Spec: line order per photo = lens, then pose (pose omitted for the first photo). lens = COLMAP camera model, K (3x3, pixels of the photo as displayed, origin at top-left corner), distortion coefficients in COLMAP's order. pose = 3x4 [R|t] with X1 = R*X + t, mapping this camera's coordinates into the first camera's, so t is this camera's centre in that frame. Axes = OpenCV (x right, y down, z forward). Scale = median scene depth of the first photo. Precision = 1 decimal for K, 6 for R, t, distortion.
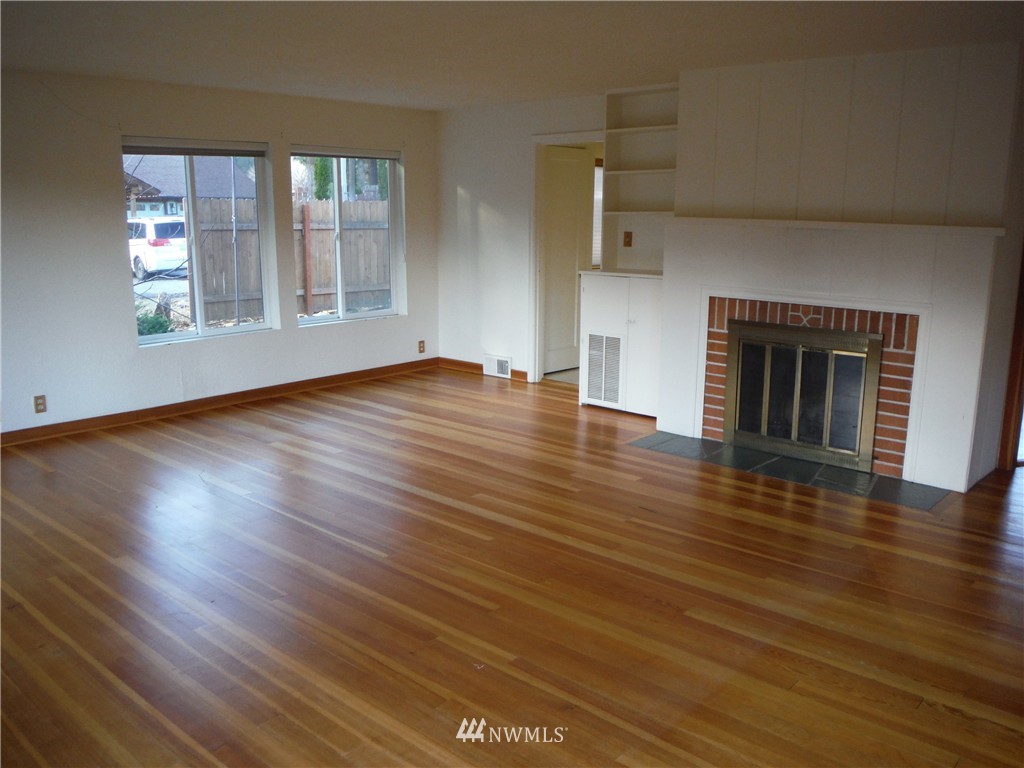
lens RADIAL K [[876.2, 0, 512.0], [0, 876.2, 384.0], [0, 0, 1]] dist [-0.068582, 0.077307]
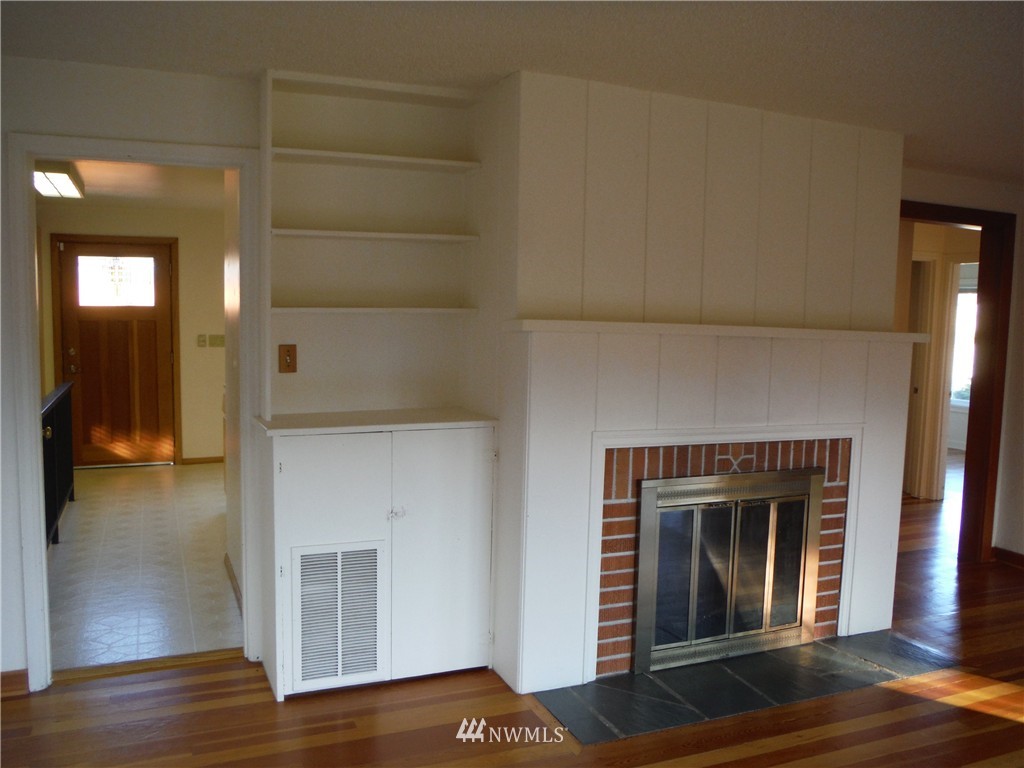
lens RADIAL K [[876.2, 0, 512.0], [0, 876.2, 384.0], [0, 0, 1]] dist [-0.068582, 0.077307]
pose [[0.405525, -0.077978, 0.910752, -0.358465], [0.158481, 0.987263, 0.013963, -0.165753], [-0.900241, 0.138675, 0.412718, 0.805197]]
